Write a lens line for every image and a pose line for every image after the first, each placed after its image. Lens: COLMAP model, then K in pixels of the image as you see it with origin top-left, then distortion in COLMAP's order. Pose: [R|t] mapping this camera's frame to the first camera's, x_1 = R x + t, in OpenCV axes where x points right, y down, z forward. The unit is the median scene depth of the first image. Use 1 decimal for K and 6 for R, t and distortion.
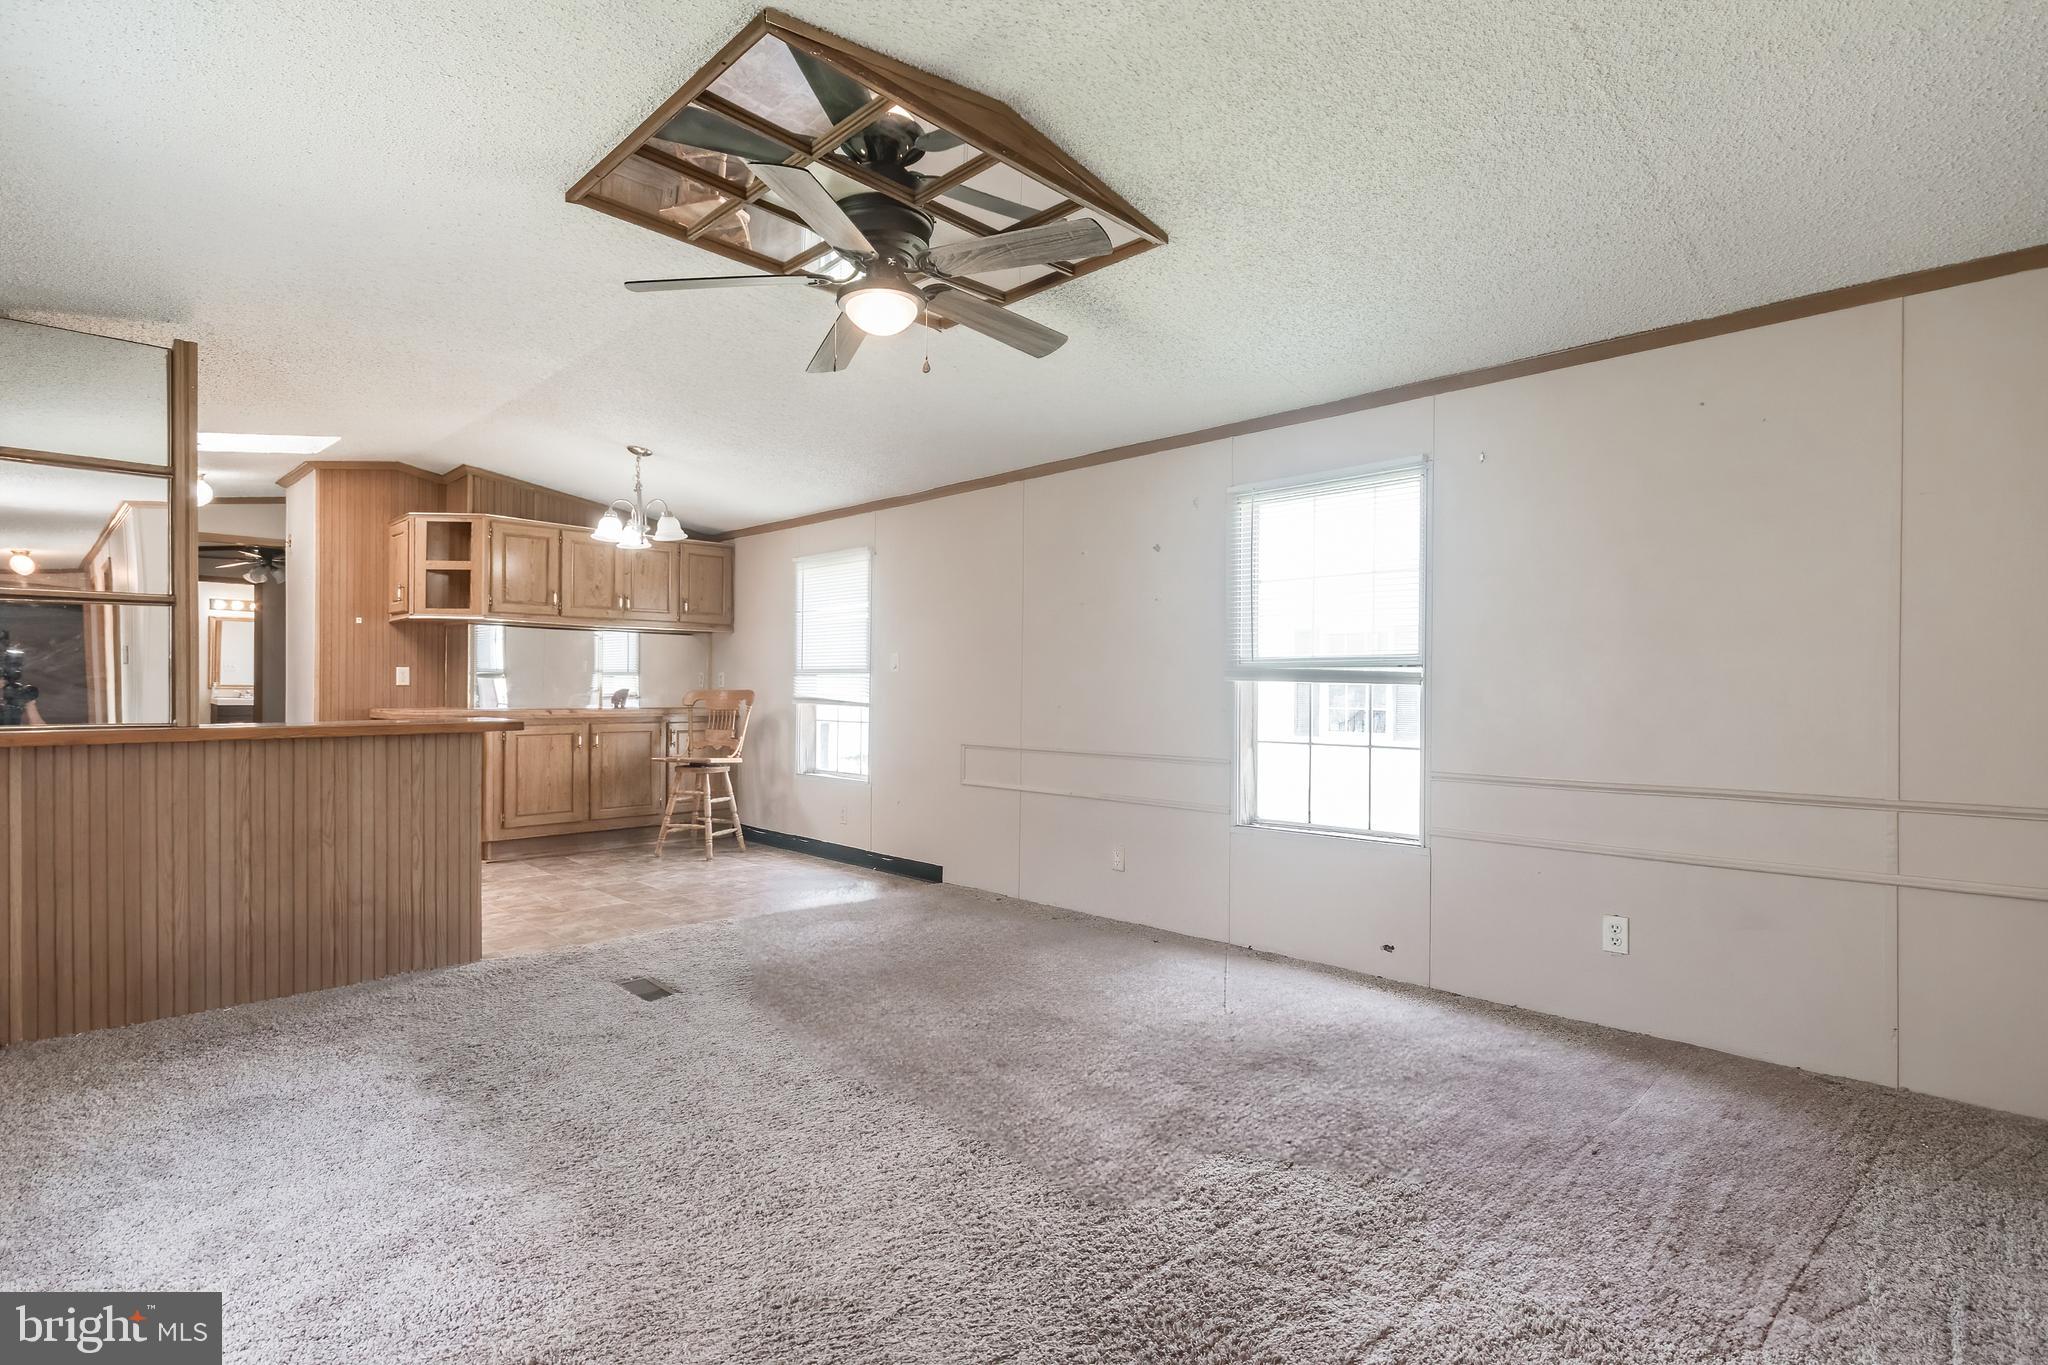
lens RADIAL K [[977.2, 0, 1014.3], [0, 977.2, 690.5], [0, 0, 1]] dist [0.014065, -0.014250]
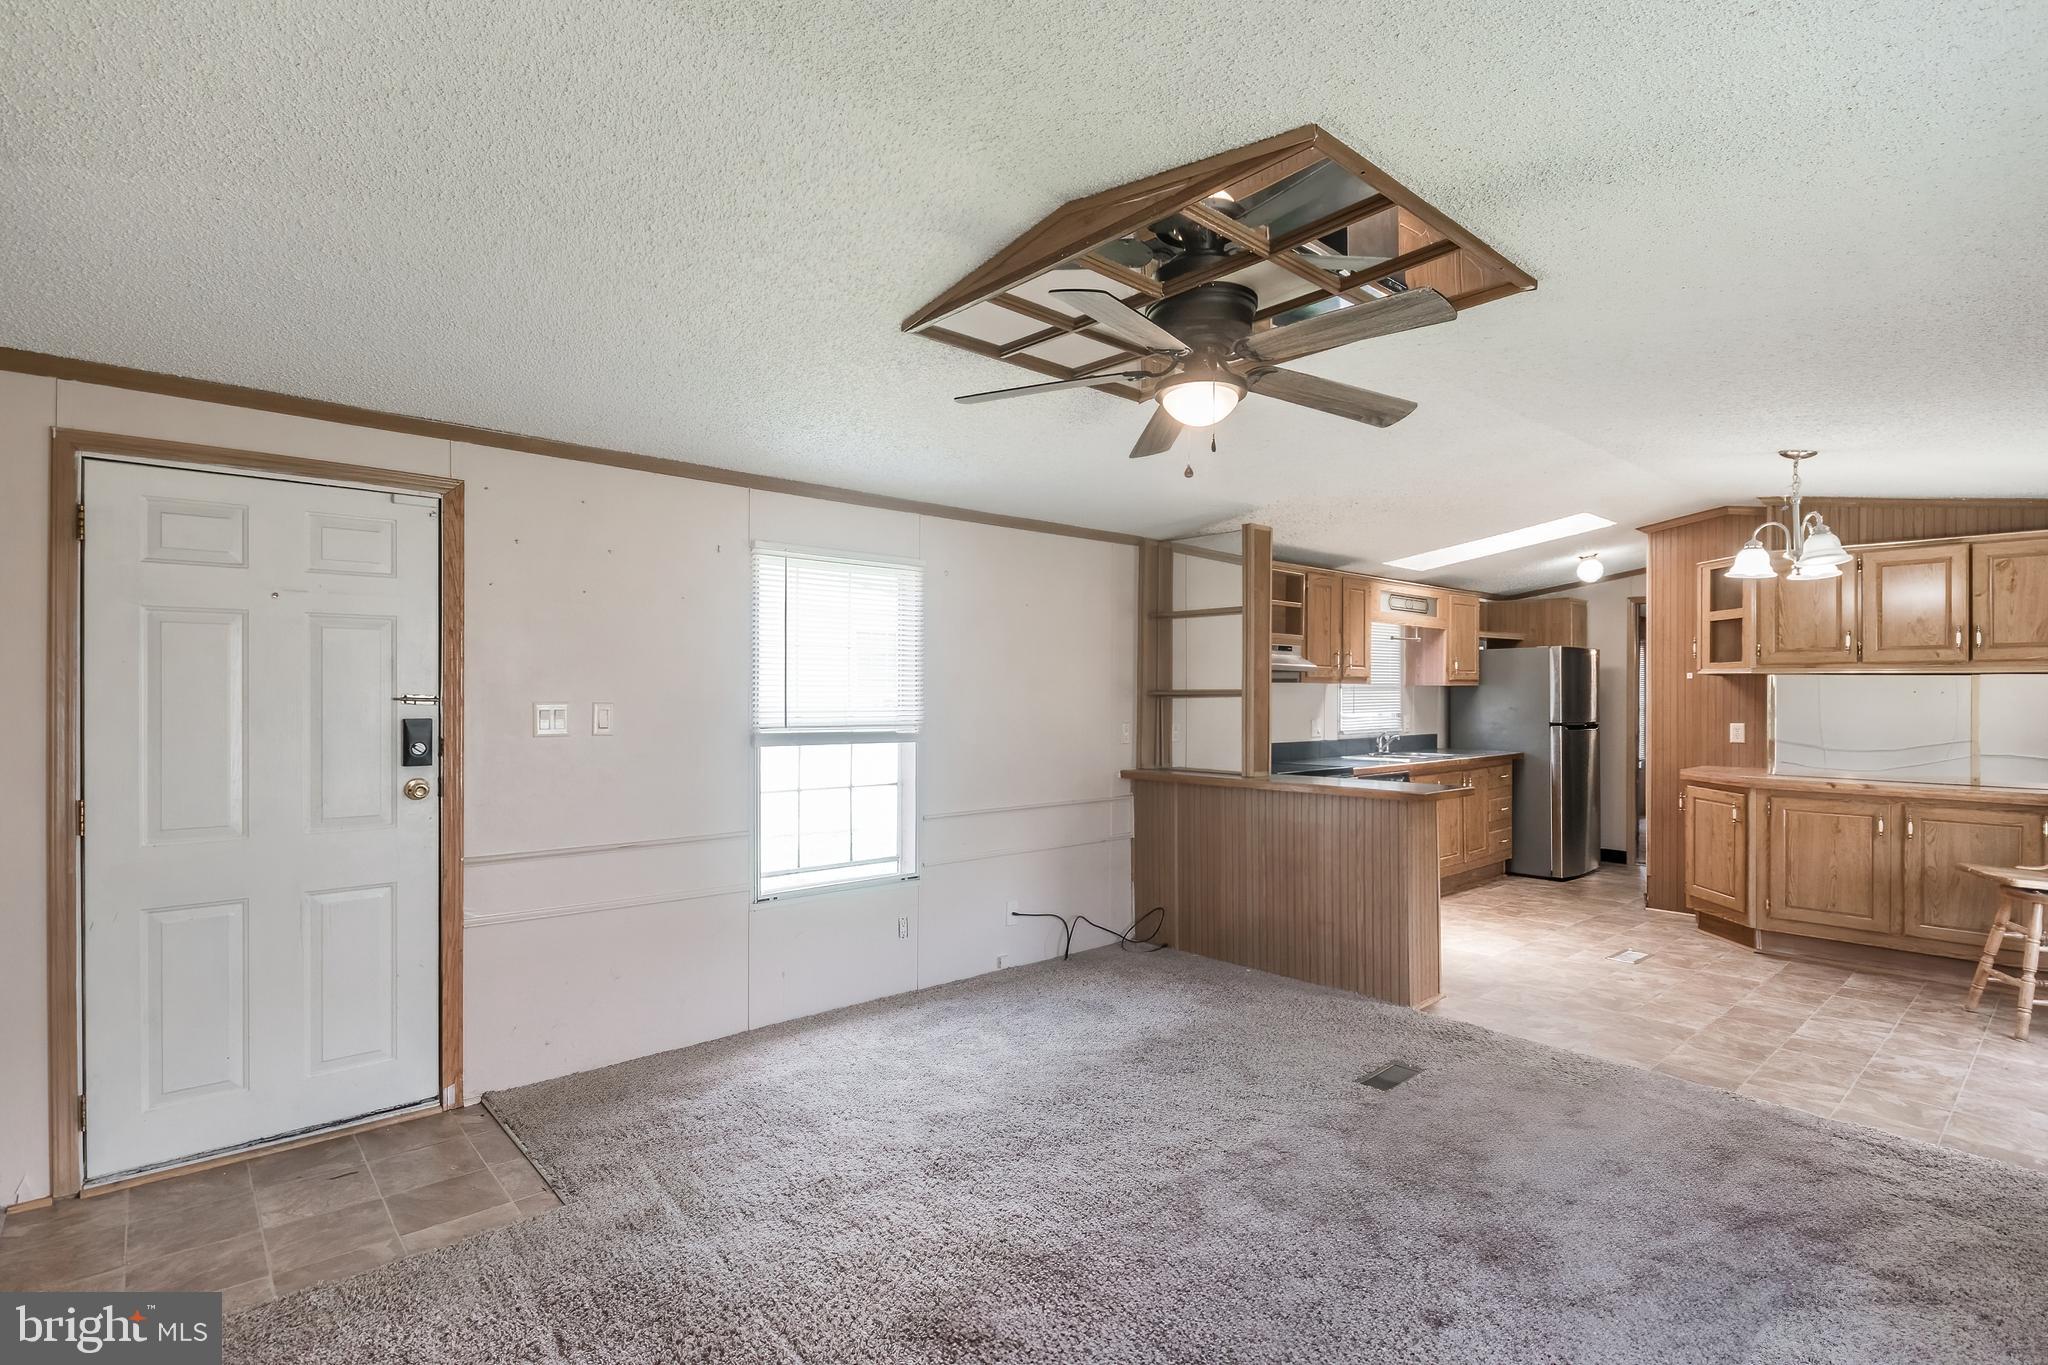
lens RADIAL K [[977.2, 0, 1014.3], [0, 977.2, 690.5], [0, 0, 1]] dist [0.014065, -0.014250]
pose [[-0.068347, -0.010453, -0.997607, 0.360172], [-0.008488, 0.999915, -0.009896, -0.040409], [0.997626, 0.007791, -0.068430, 0.383665]]
